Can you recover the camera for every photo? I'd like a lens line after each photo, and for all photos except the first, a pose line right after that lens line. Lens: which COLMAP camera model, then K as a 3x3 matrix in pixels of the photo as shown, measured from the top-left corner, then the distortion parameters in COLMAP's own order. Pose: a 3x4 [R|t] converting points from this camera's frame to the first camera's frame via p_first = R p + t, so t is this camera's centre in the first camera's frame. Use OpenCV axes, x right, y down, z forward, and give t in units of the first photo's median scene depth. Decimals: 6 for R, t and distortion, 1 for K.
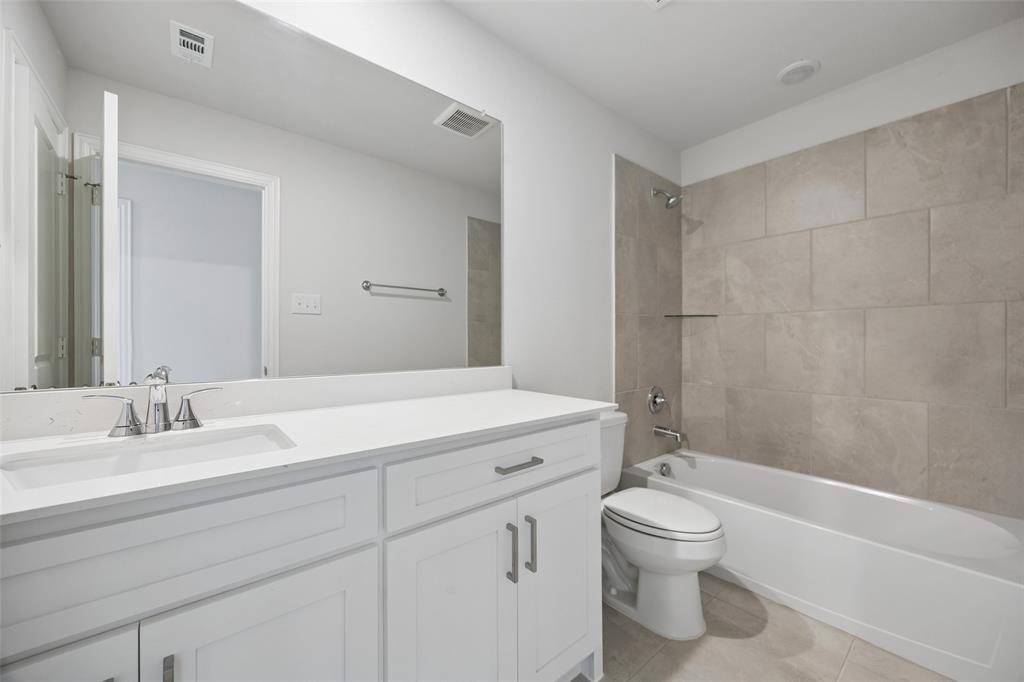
lens RADIAL K [[392.0, 0, 518.4], [0, 392.0, 338.3], [0, 0, 1]] dist [-0.000692, -0.000343]
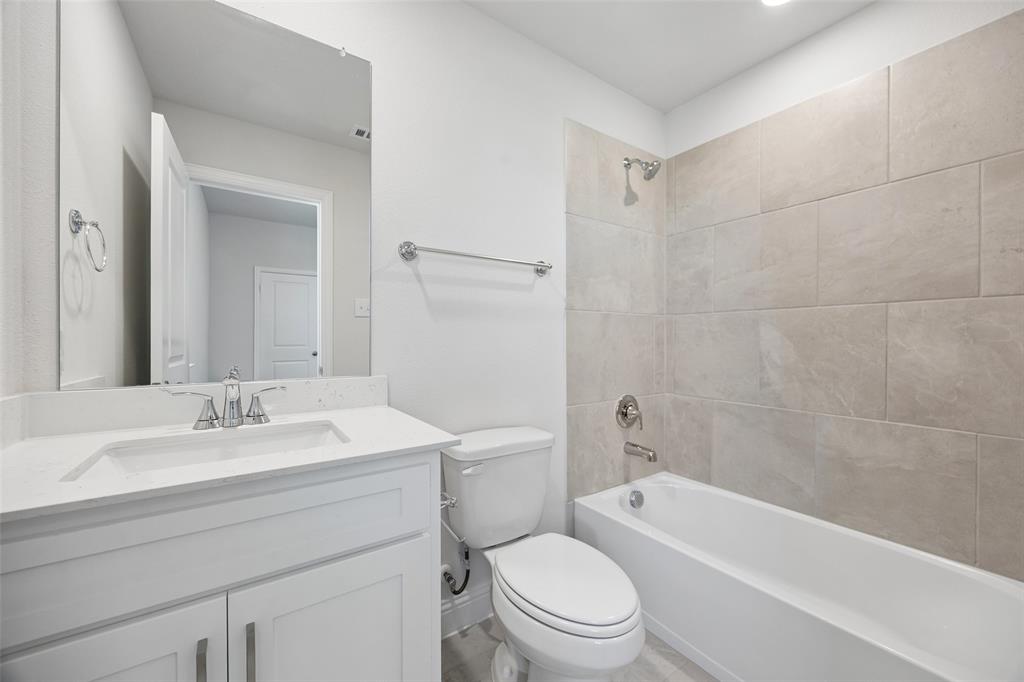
lens RADIAL K [[387.9, 0, 513.4], [0, 387.9, 336.2], [0, 0, 1]] dist [0.014937, -0.010181]
pose [[0.996449, -0.003502, -0.084123, 0.122608], [0.002652, 0.999944, -0.010216, -0.000026], [0.084155, 0.009957, 0.996403, 0.102545]]
